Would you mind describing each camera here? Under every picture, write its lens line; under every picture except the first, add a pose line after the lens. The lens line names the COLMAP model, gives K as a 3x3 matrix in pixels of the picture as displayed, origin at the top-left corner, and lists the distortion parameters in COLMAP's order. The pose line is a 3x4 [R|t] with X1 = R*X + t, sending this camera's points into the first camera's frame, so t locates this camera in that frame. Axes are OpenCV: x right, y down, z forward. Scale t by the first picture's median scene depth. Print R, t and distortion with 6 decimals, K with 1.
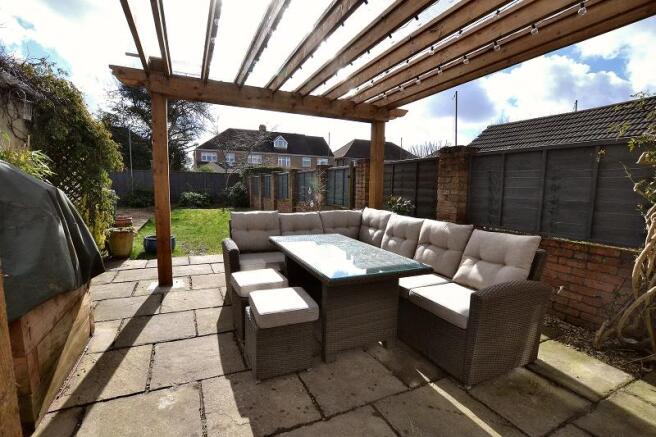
lens RADIAL K [[308.7, 0, 328.0], [0, 308.7, 218.5], [0, 0, 1]] dist [-0.018337, 0.000012]
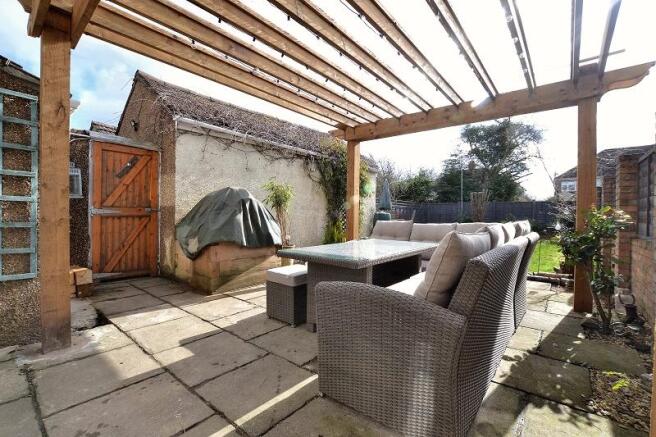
lens RADIAL K [[287.5, 0, 328.0], [0, 287.5, 218.5], [0, 0, 1]] dist [0.000259, 0.000022]
pose [[0.427883, -0.010163, -0.903777, 1.339104], [-0.094011, 0.994013, -0.055686, 0.100281], [0.898931, 0.108792, 0.424366, 0.663602]]
